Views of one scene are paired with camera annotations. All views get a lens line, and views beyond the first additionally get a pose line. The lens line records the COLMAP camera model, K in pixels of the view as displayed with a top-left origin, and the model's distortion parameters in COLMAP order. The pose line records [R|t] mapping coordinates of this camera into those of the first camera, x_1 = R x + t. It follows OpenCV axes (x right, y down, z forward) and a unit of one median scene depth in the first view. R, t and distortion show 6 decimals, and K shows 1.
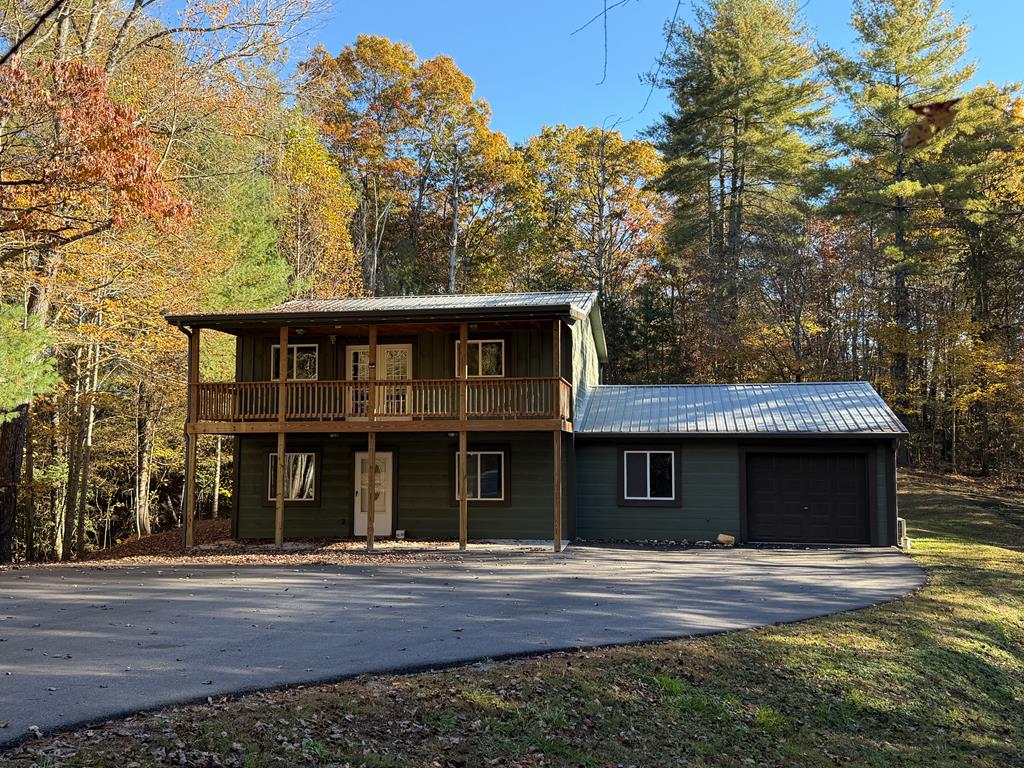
lens RADIAL K [[919.1, 0, 497.8], [0, 919.1, 388.0], [0, 0, 1]] dist [0.142344, -0.170531]
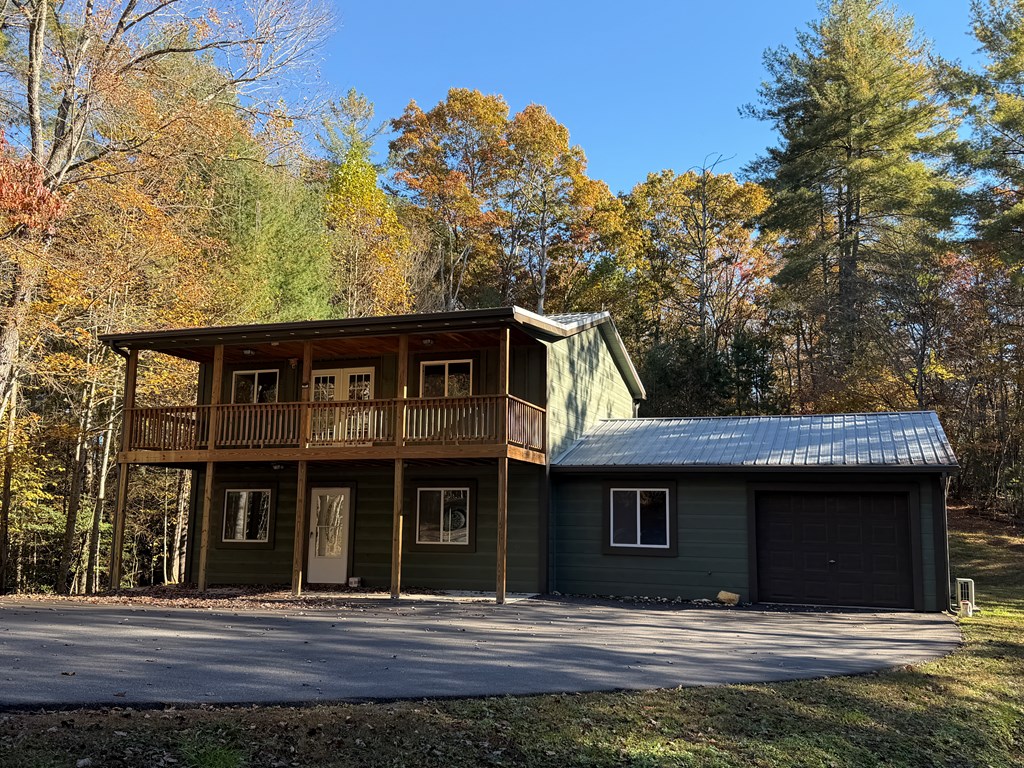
lens RADIAL K [[919.1, 0, 497.8], [0, 919.1, 388.0], [0, 0, 1]] dist [0.142344, -0.170531]
pose [[0.985360, -0.009602, -0.170216, 0.177875], [-0.003292, 0.997155, -0.075308, 0.040255], [0.170455, 0.074766, 0.982525, 0.145710]]
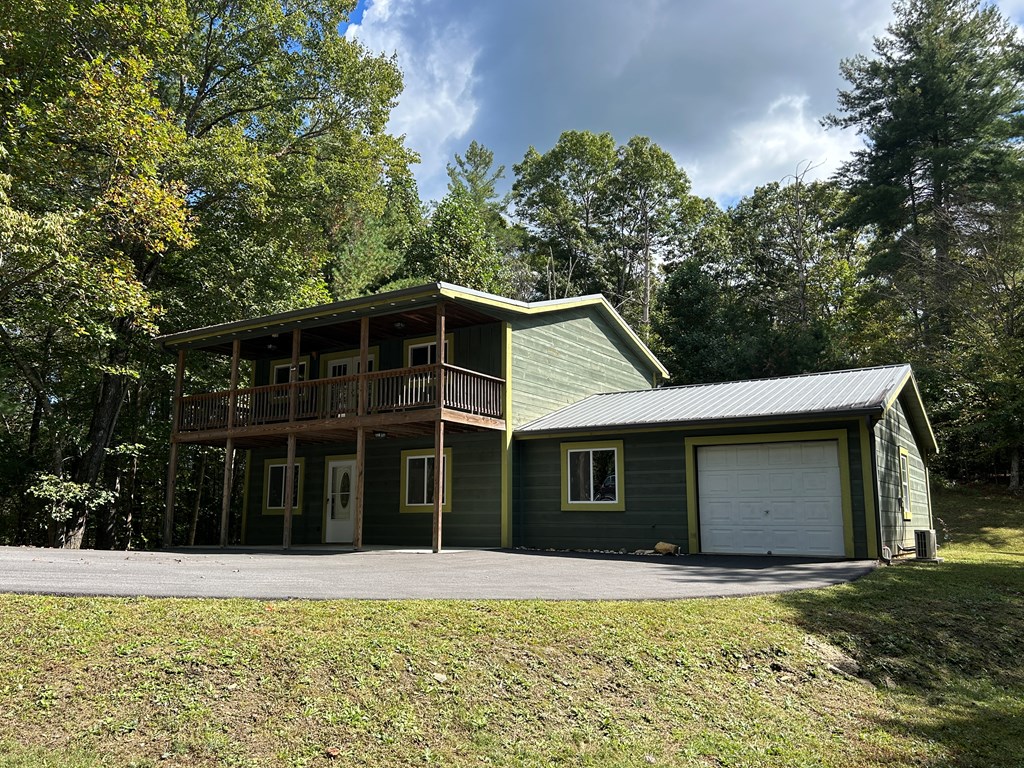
lens RADIAL K [[787.1, 0, 512.0], [0, 787.1, 384.0], [0, 0, 1]] dist [0.060033, -0.003104]
pose [[0.924150, -0.062892, -0.376818, 0.377416], [0.025210, 0.994246, -0.104114, 0.082090], [0.381198, 0.086717, 0.920418, 0.259341]]
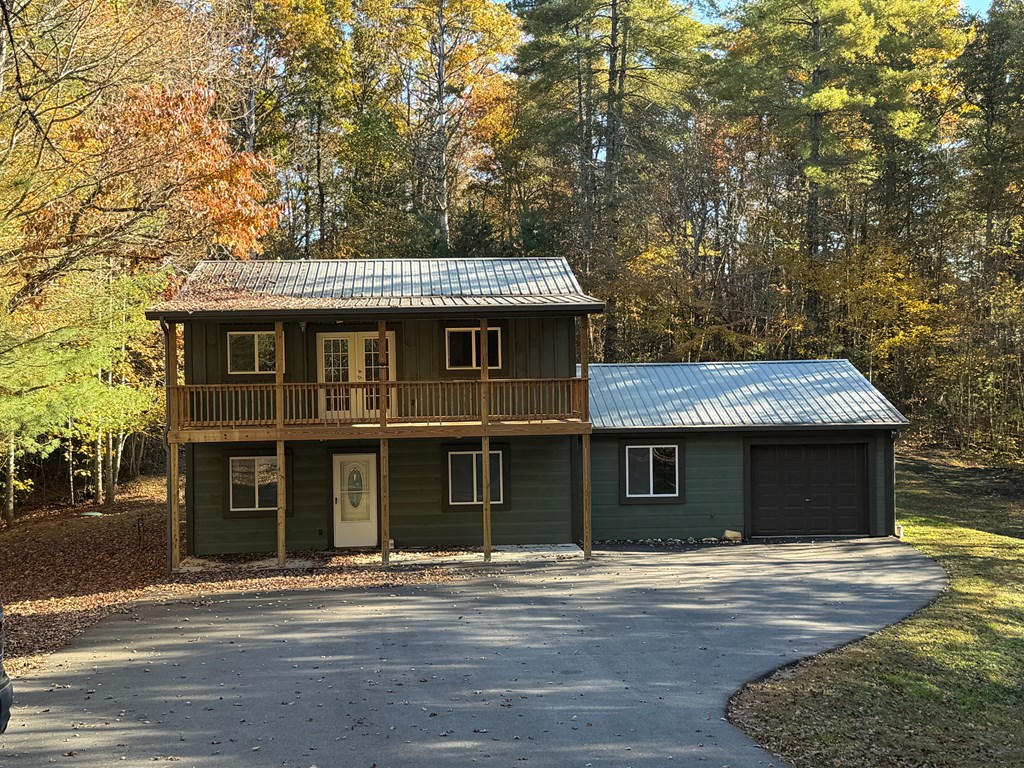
lens RADIAL K [[1353.8, 0, 467.4], [0, 1353.8, 385.0], [0, 0, 1]] dist [0.154906, 0.045373]
pose [[0.975254, -0.017599, 0.220385, -0.318040], [0.000595, 0.997032, 0.076985, -0.098200], [-0.221086, -0.074949, 0.972370, -0.294743]]
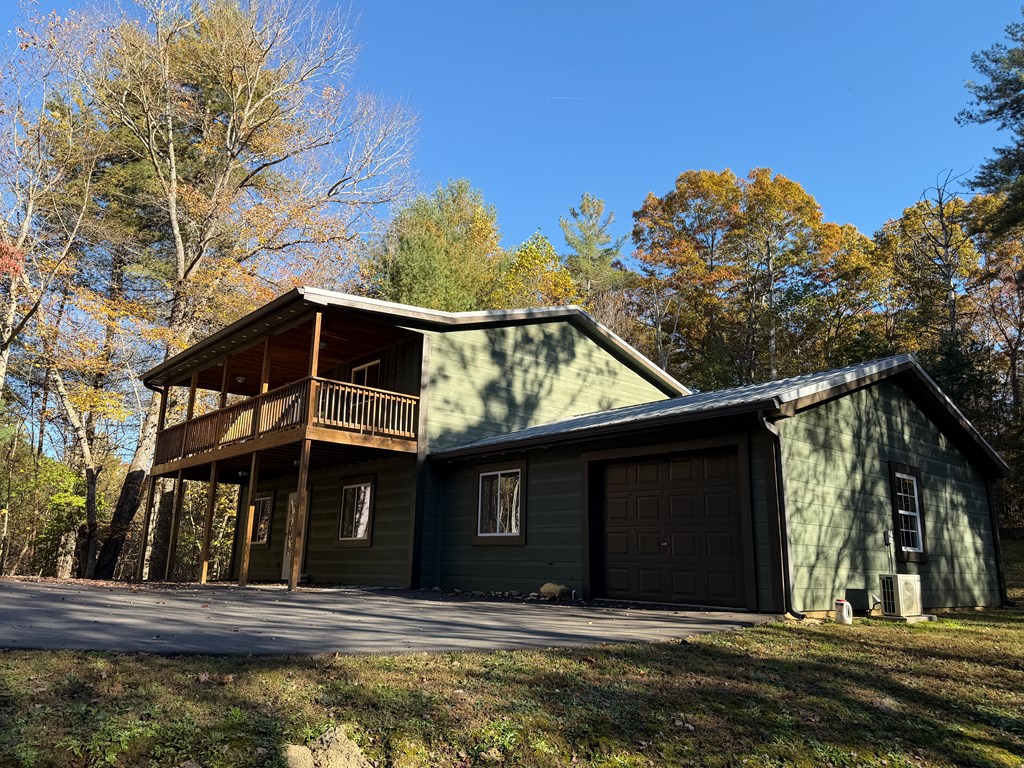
lens RADIAL K [[727.1, 0, 512.0], [0, 727.1, 384.0], [0, 0, 1]] dist [0.064780, -0.059621]
pose [[0.786347, -0.133133, -0.603270, 0.533905], [0.024465, 0.982449, -0.184922, 0.107079], [0.617301, 0.130654, 0.775802, 0.522672]]
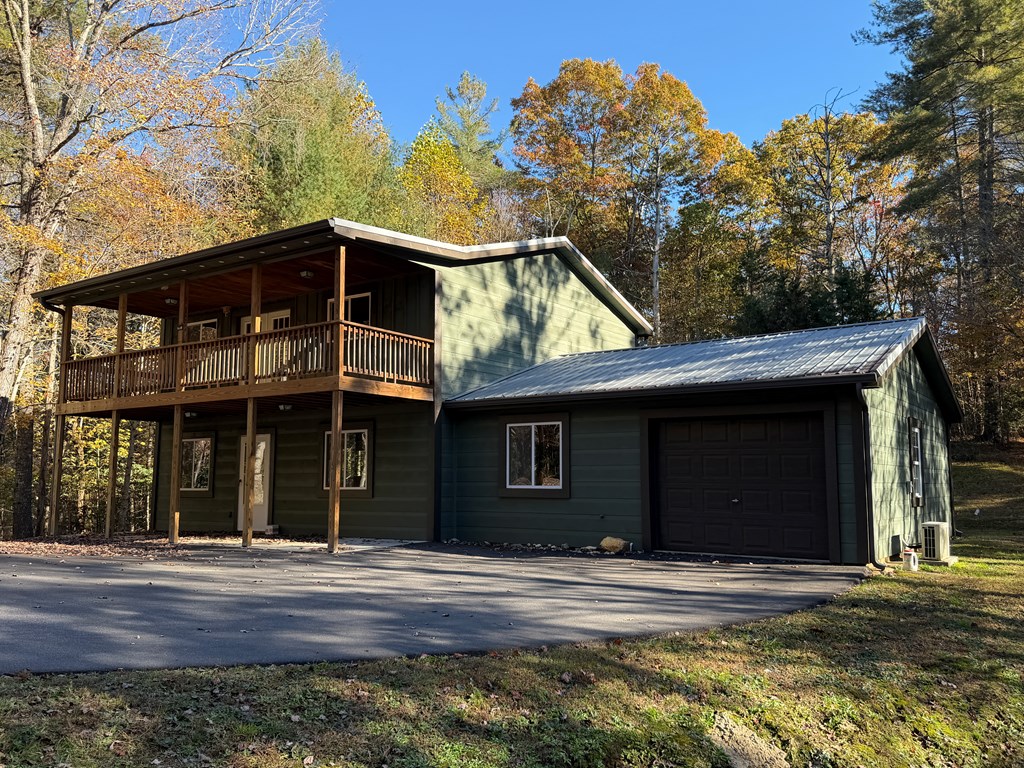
lens RADIAL K [[815.2, 0, 511.7], [0, 815.2, 388.7], [0, 0, 1]] dist [0.066251, -0.069076]
pose [[0.911389, -0.046018, -0.408966, 0.408025], [0.030184, 0.998527, -0.045090, 0.068886], [0.410439, 0.028750, 0.911435, 0.392720]]
